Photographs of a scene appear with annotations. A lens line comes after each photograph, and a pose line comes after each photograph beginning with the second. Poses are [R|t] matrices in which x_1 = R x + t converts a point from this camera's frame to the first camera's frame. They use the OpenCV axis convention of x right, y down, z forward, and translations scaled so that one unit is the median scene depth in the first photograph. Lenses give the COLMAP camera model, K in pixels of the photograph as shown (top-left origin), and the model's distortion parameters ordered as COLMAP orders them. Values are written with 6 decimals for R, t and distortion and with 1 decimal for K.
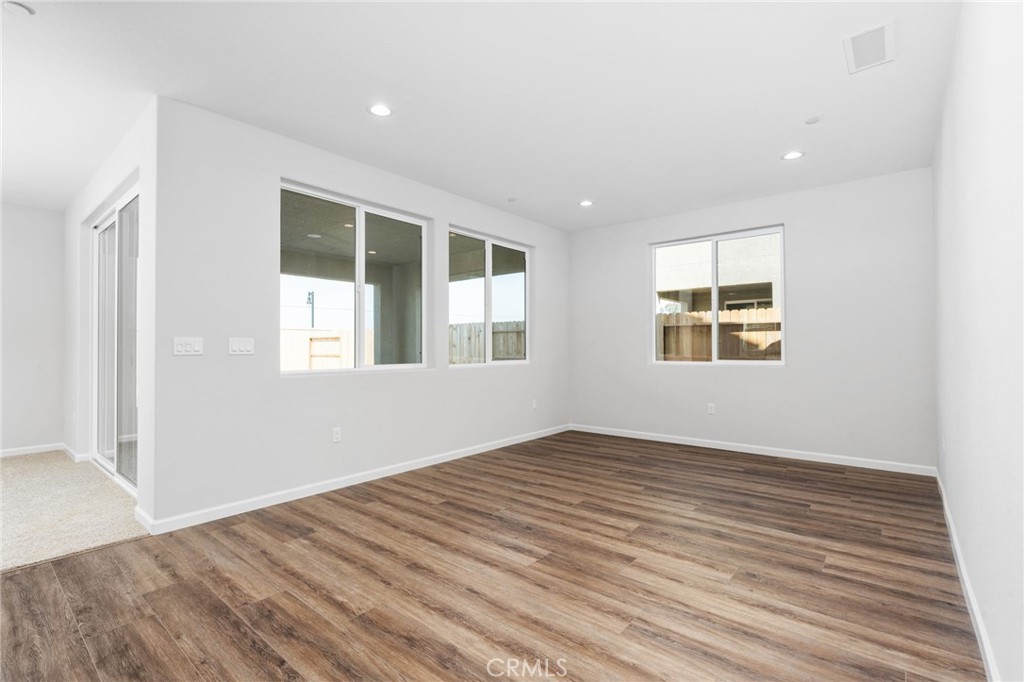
lens RADIAL K [[468.4, 0, 515.1], [0, 468.4, 345.1], [0, 0, 1]] dist [-0.006873, 0.001846]
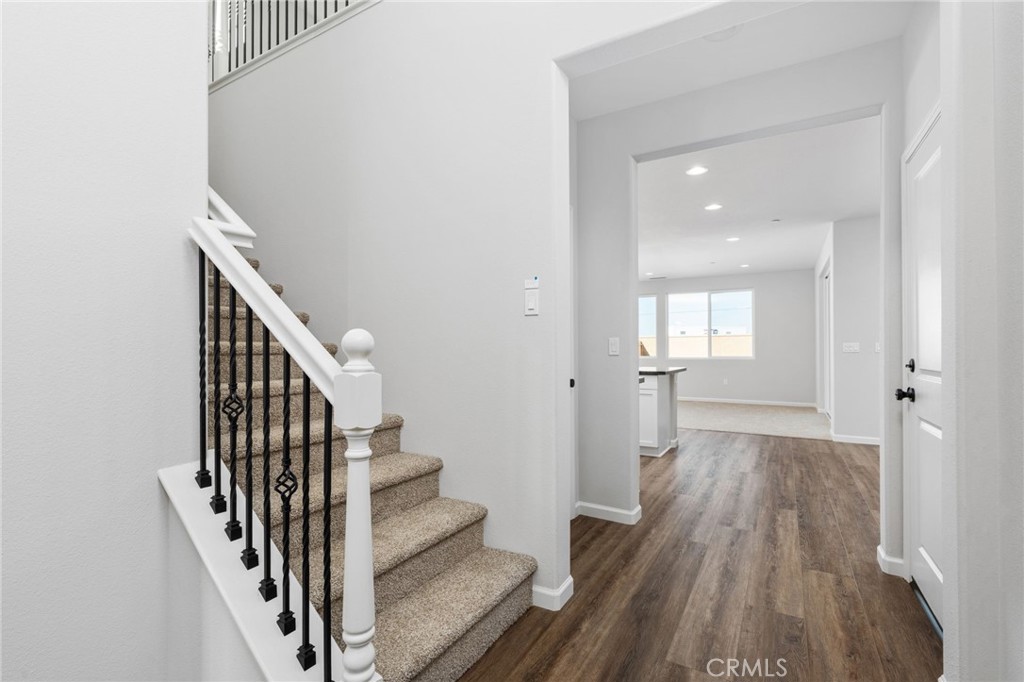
lens RADIAL K [[468.4, 0, 511.9], [0, 468.4, 345.8], [0, 0, 1]] dist [-0.006873, 0.001846]
pose [[0.163516, -0.003812, -0.986533, 0.981015], [0.003718, 0.999988, -0.003248, -0.003955], [0.986534, -0.003137, 0.163529, -0.696827]]
